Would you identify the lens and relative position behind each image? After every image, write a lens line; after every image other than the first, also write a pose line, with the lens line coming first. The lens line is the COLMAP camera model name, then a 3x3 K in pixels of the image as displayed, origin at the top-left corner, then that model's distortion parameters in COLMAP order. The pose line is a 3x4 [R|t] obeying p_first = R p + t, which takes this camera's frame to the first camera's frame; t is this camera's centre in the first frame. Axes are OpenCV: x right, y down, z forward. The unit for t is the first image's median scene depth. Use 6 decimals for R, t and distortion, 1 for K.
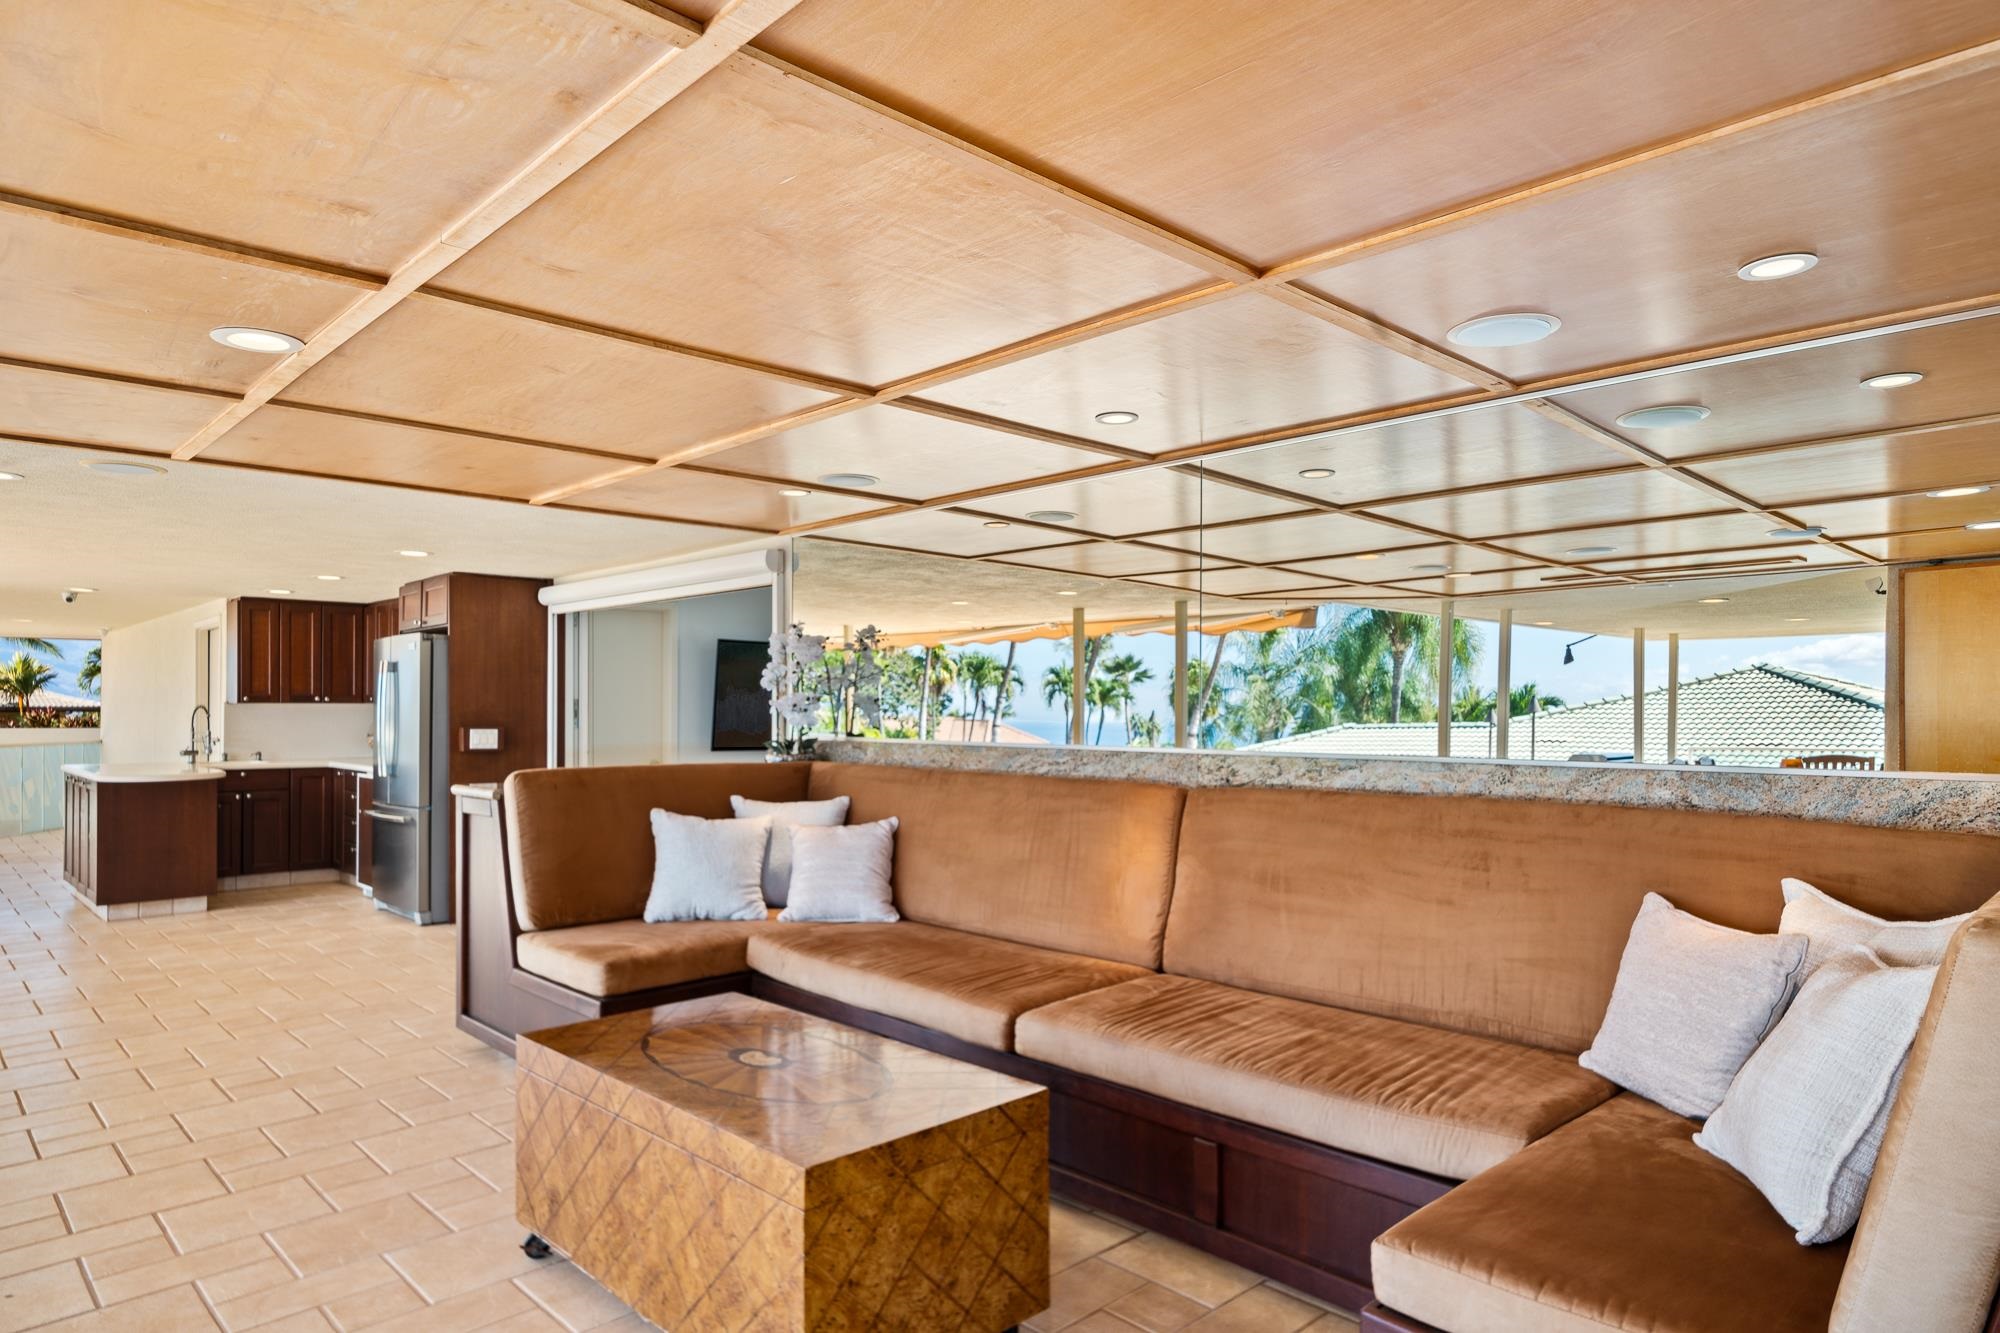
lens RADIAL K [[1169.5, 0, 1025.4], [0, 1169.5, 698.1], [0, 0, 1]] dist [-0.025064, 0.002664]
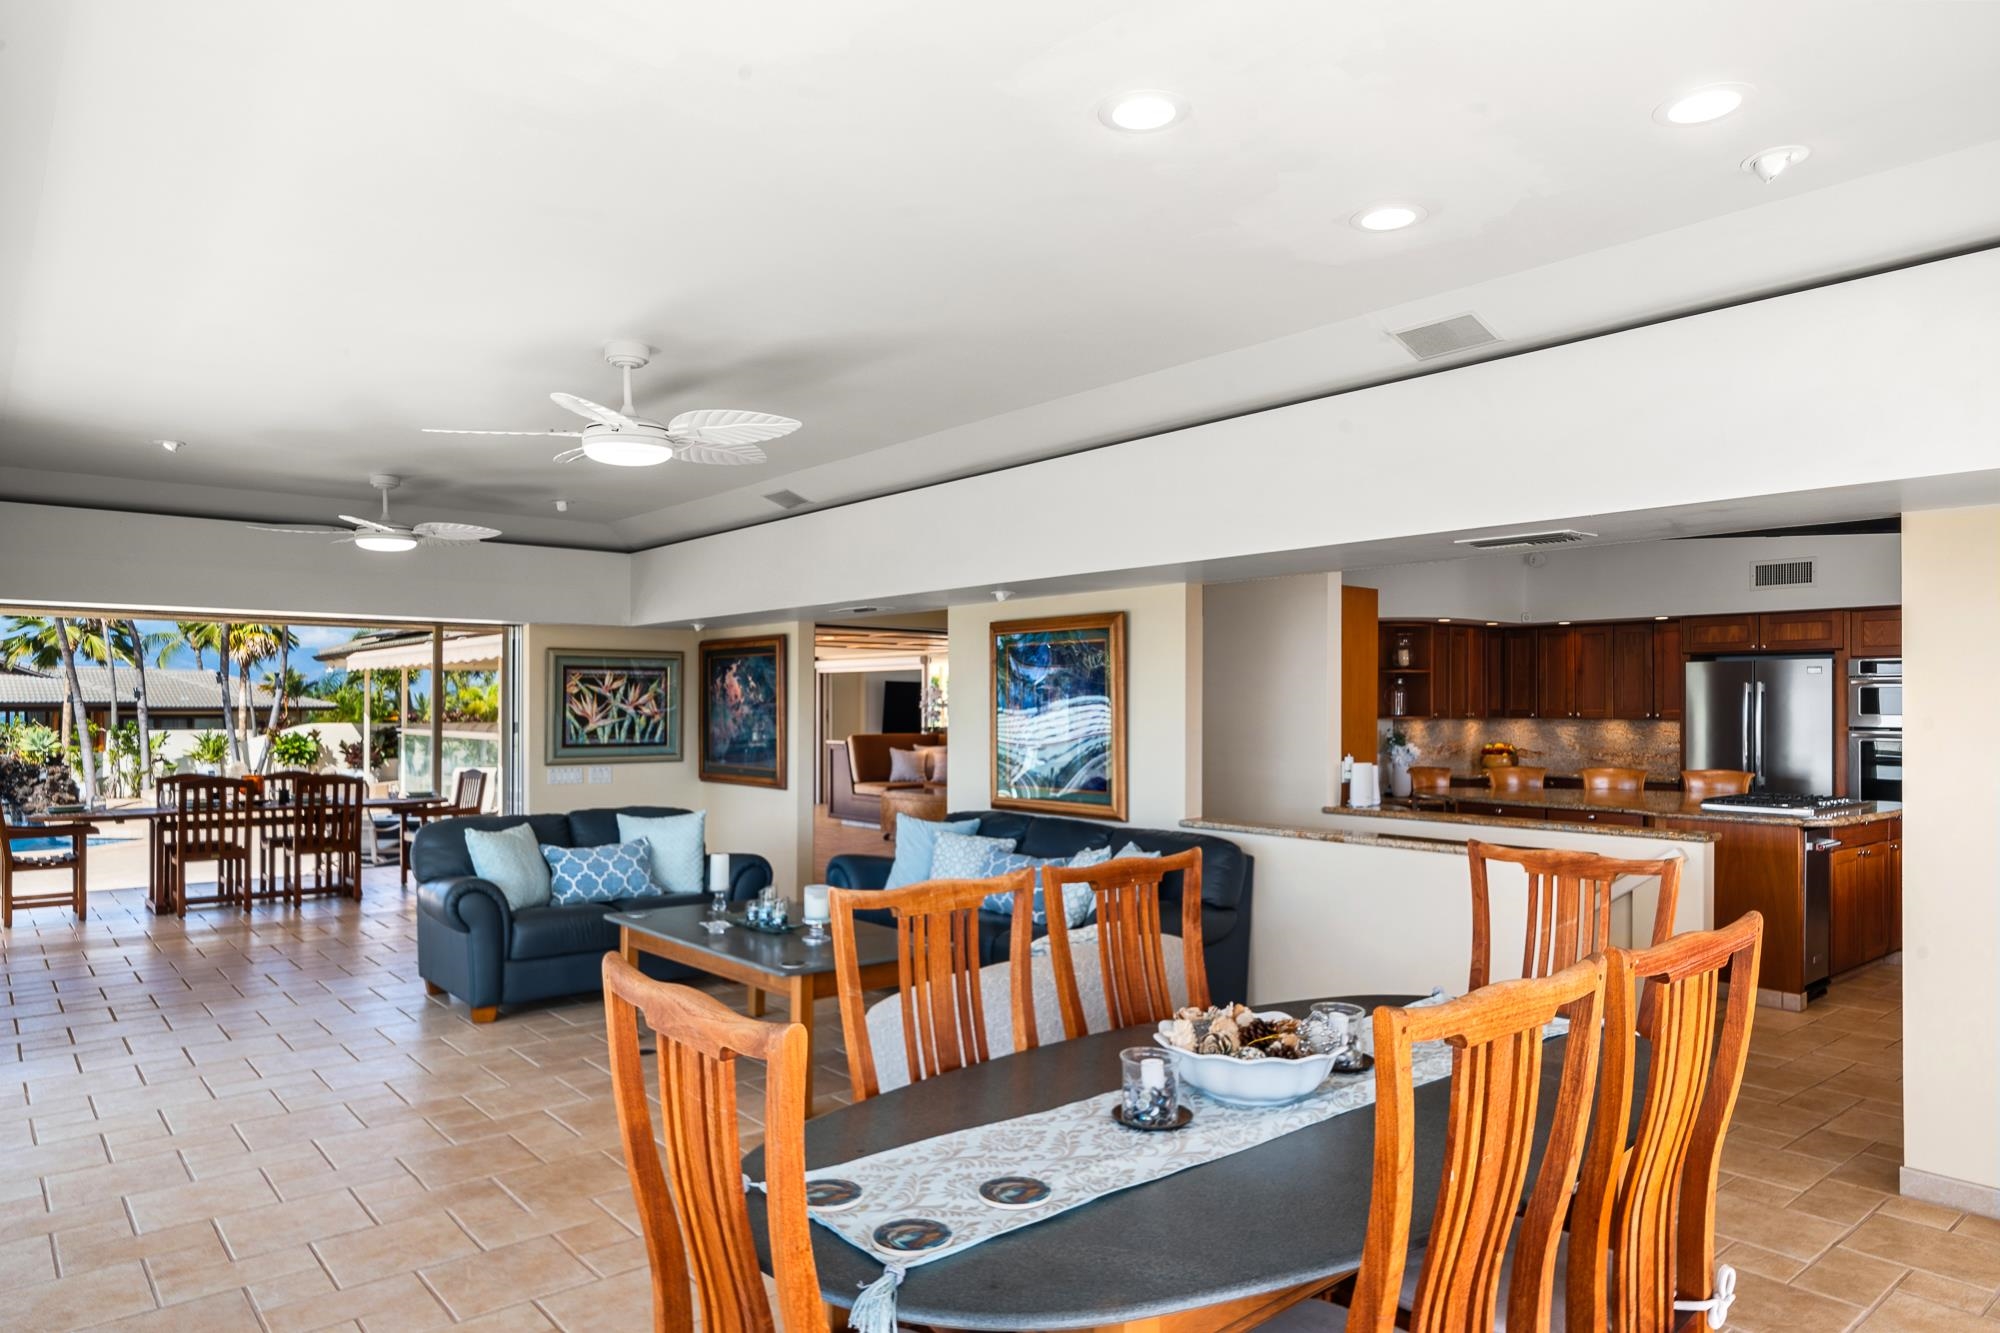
lens RADIAL K [[1226.7, 0, 995.5], [0, 1226.7, 714.5], [0, 0, 1]] dist [-0.001435, -0.001689]
pose [[0.995827, 0.003506, -0.091191, 0.139412], [-0.002162, 0.999888, 0.014842, -0.023019], [0.091233, -0.014583, 0.995723, -1.190405]]
